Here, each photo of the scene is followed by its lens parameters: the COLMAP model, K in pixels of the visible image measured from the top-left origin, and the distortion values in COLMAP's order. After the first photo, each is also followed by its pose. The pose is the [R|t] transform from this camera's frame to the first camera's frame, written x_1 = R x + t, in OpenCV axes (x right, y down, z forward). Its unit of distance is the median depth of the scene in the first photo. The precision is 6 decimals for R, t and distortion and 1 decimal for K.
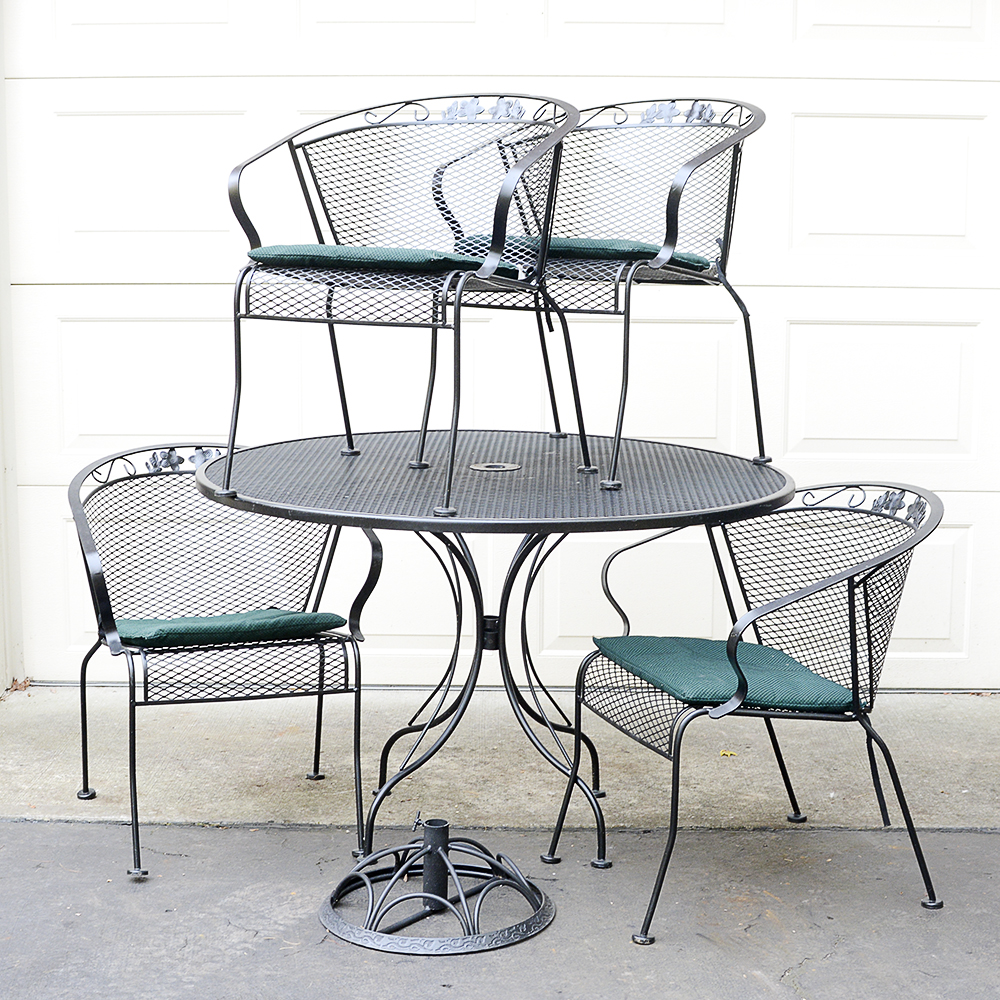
lens RADIAL K [[2005.6, 0, 501.1], [0, 2005.6, 499.8], [0, 0, 1]] dist [-0.007254, 0.000000]
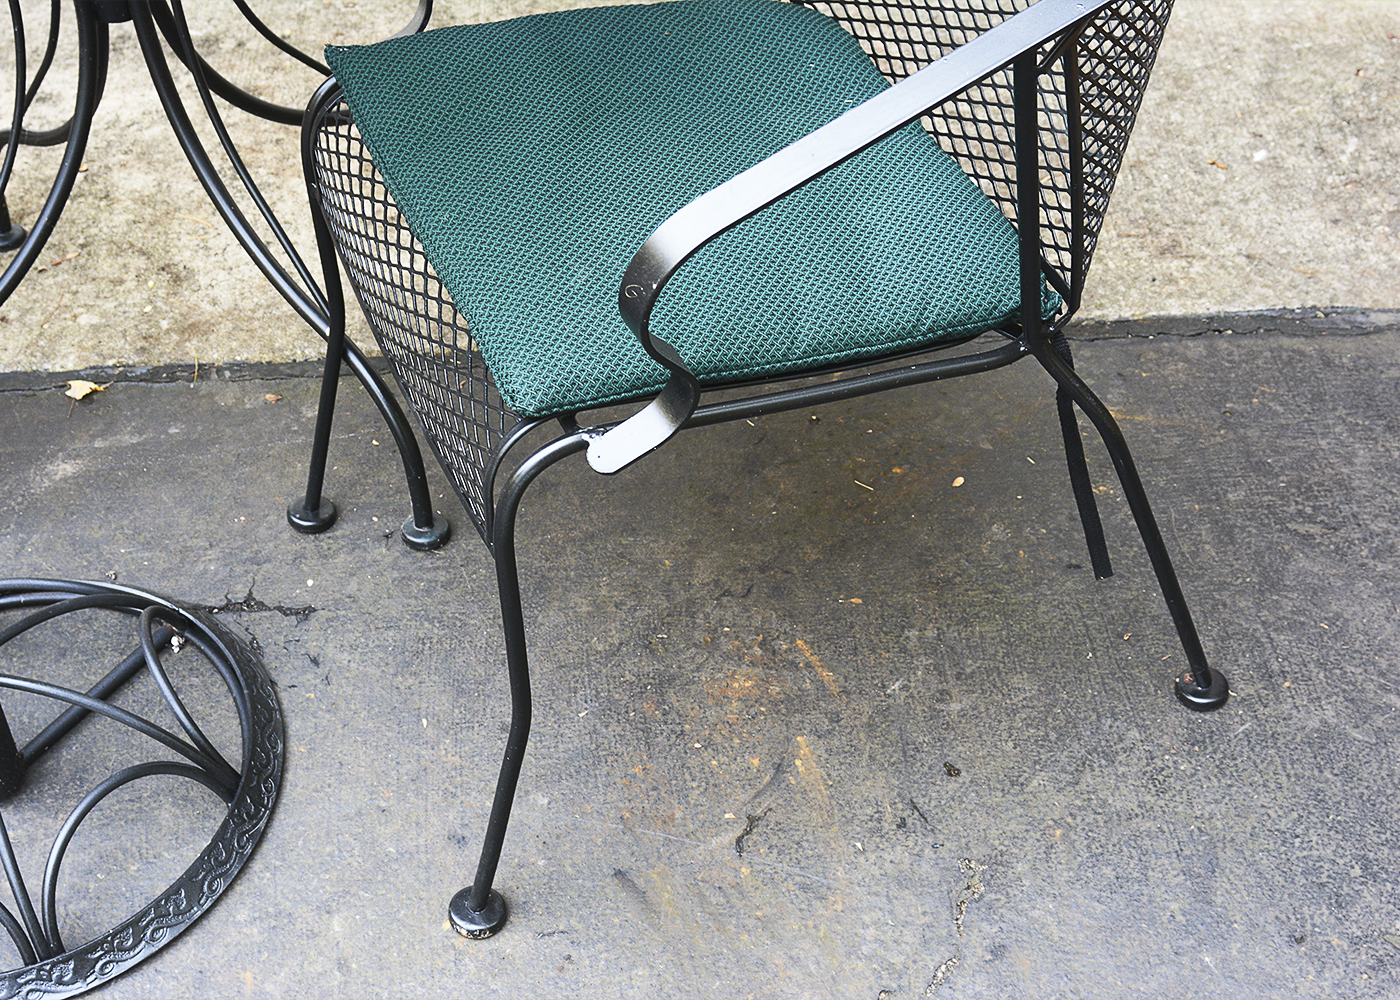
lens RADIAL K [[2134.6, 0, 697.2], [0, 2134.6, 499.5], [0, 0, 1]] dist [-0.108808, 0.000000]
pose [[0.997577, -0.069492, 0.003243, 0.113803], [0.056474, 0.836168, 0.545558, -0.072819], [-0.040624, -0.544053, 0.838067, 0.663856]]
